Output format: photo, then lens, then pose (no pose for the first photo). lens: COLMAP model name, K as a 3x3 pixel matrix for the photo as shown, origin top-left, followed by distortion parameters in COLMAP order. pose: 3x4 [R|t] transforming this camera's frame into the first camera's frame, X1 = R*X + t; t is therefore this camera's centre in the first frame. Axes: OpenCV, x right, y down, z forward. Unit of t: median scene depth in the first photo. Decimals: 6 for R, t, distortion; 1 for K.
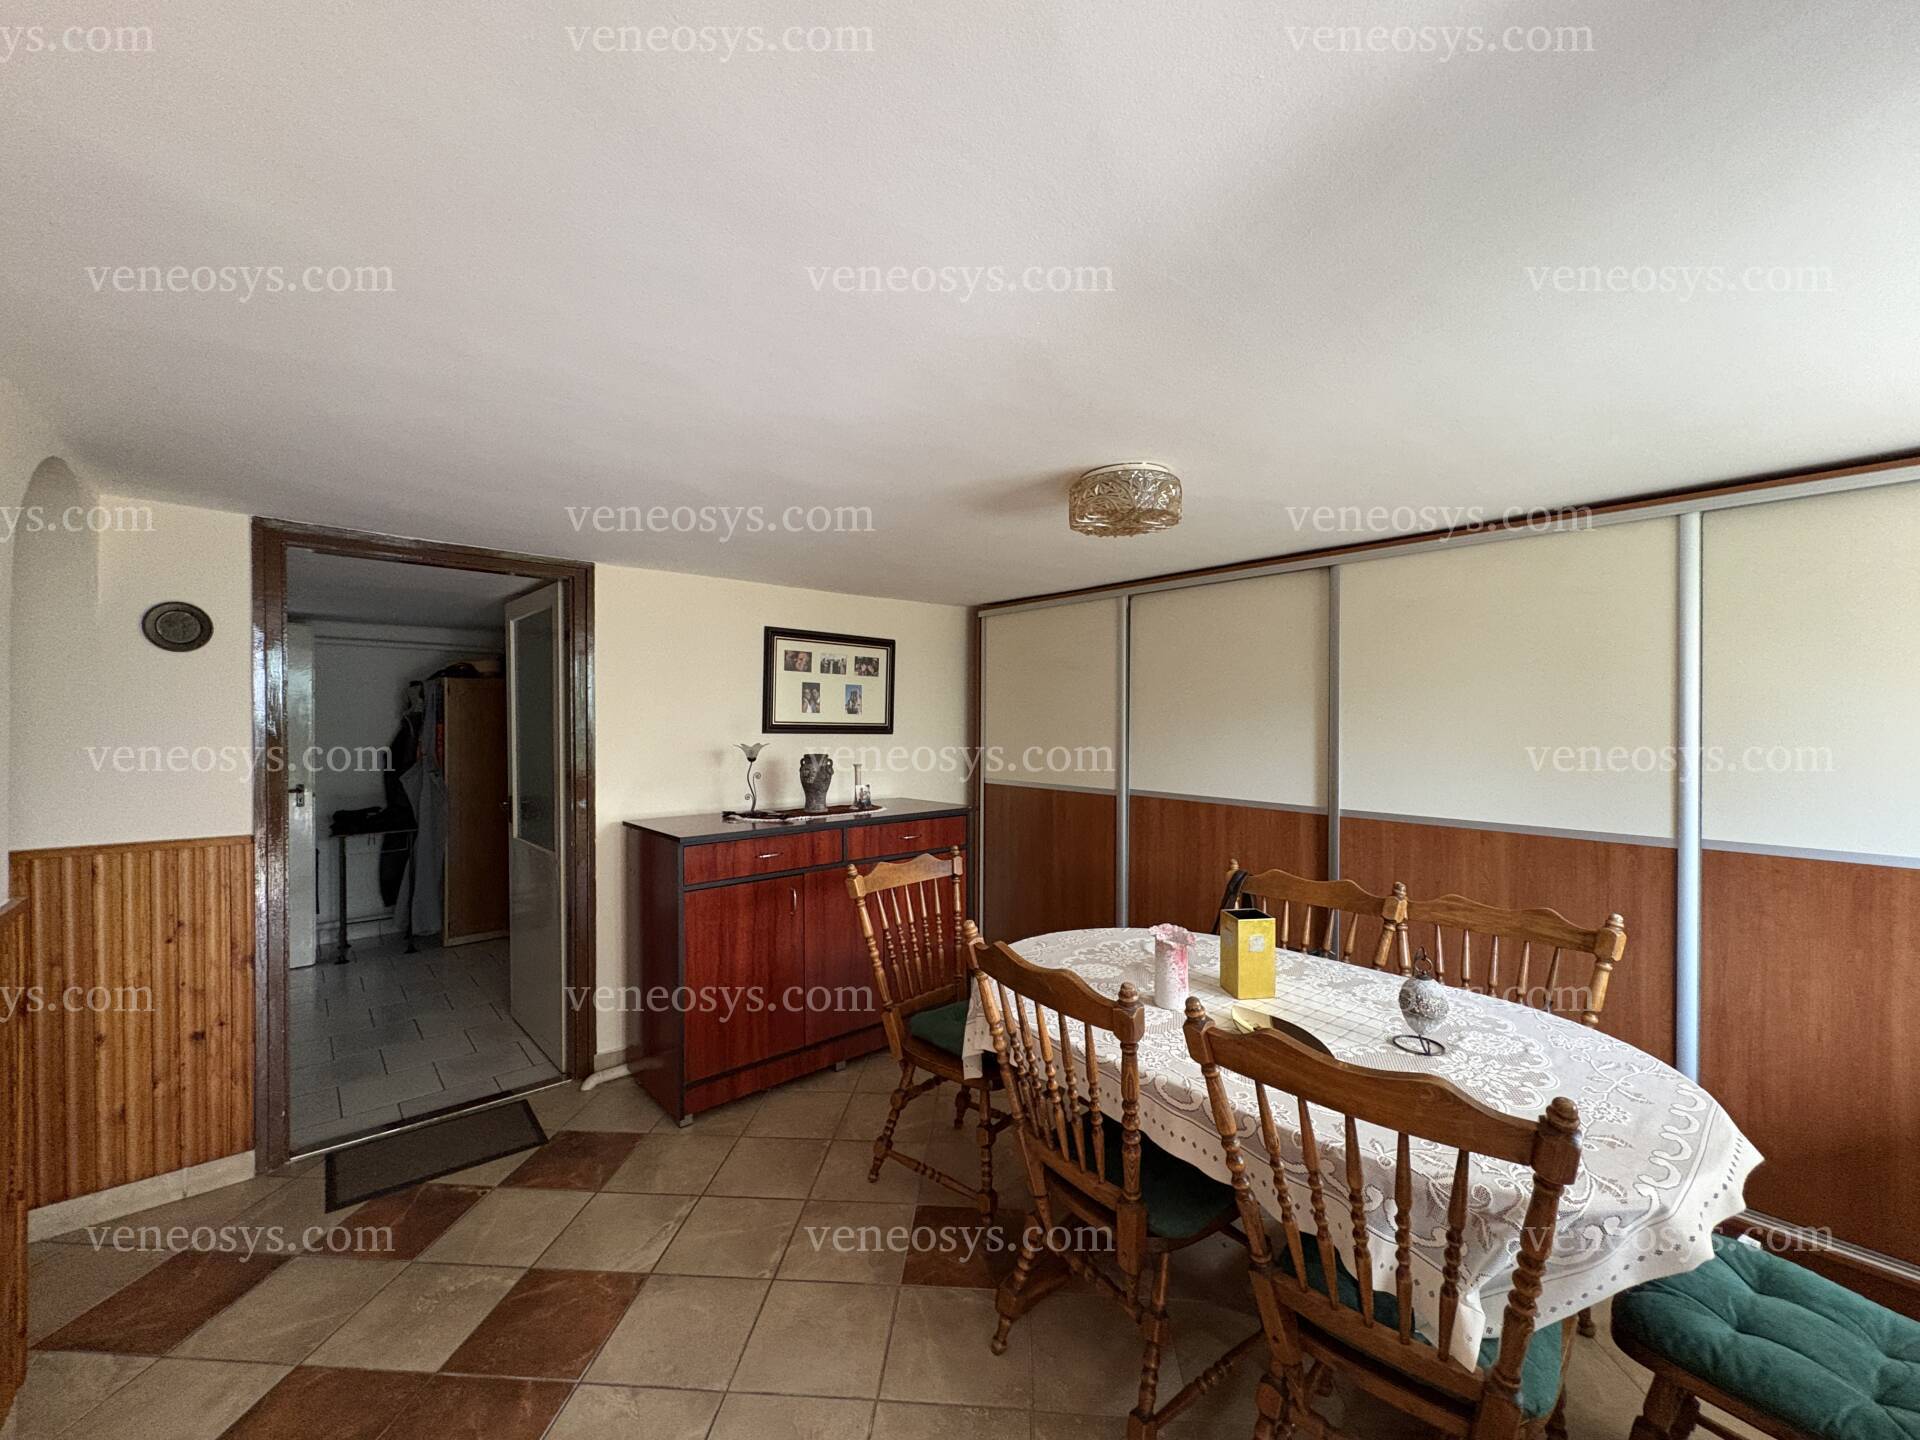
lens RADIAL K [[762.5, 0, 957.9], [0, 762.5, 721.5], [0, 0, 1]] dist [0.003385, 0.000147]
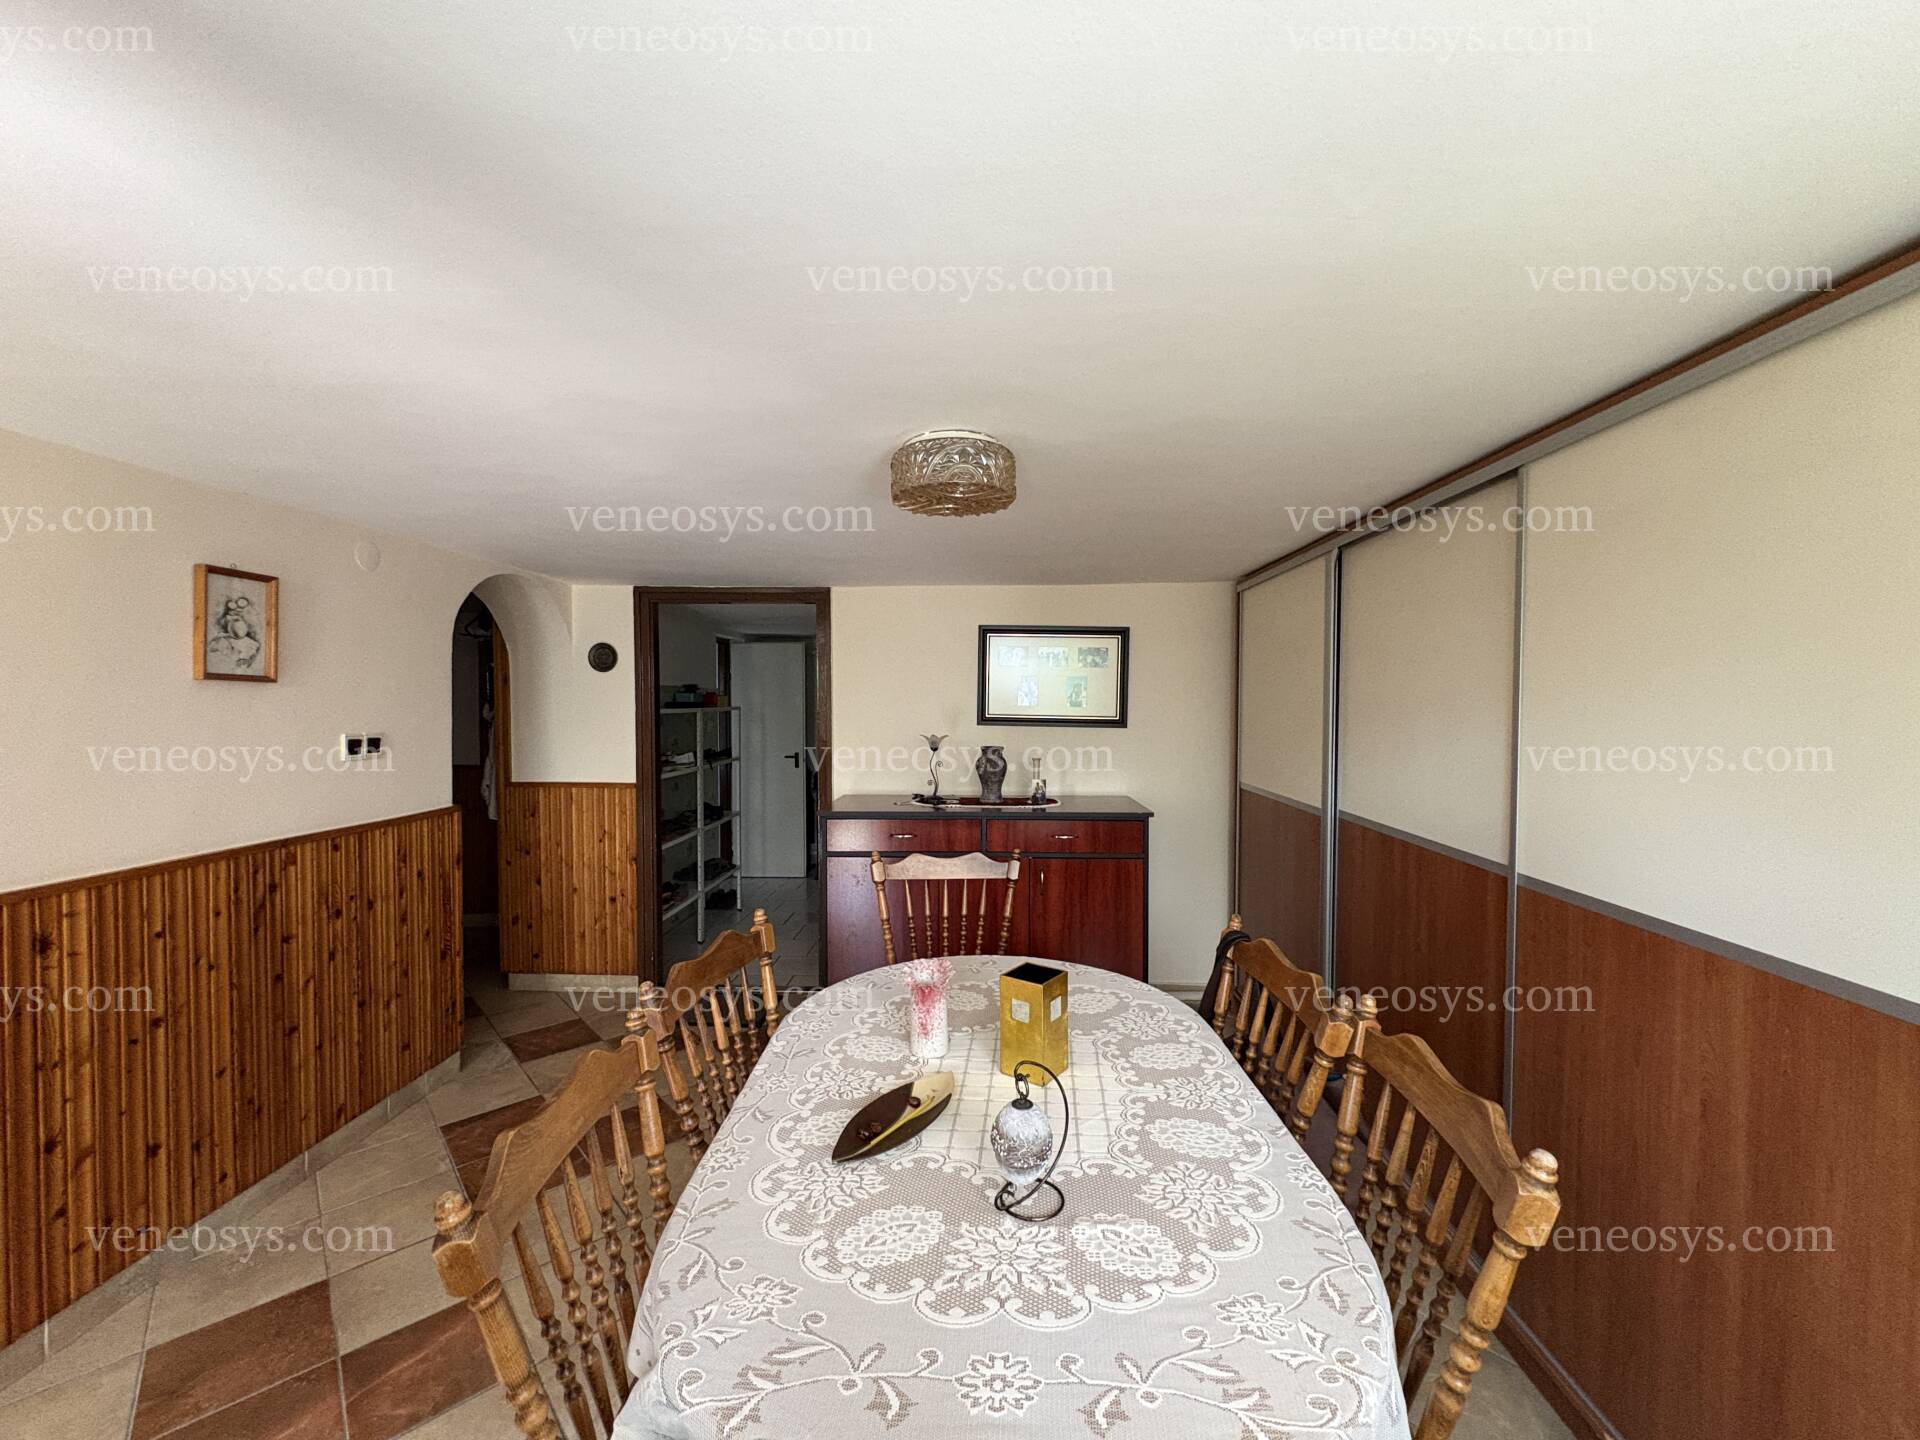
lens RADIAL K [[762.5, 0, 964.5], [0, 762.5, 720.3], [0, 0, 1]] dist [0.003385, 0.000147]
pose [[0.727588, 0.017619, -0.685788, 0.520978], [-0.002522, 0.999732, 0.023009, -0.017629], [0.686010, -0.015012, 0.727437, 0.226749]]
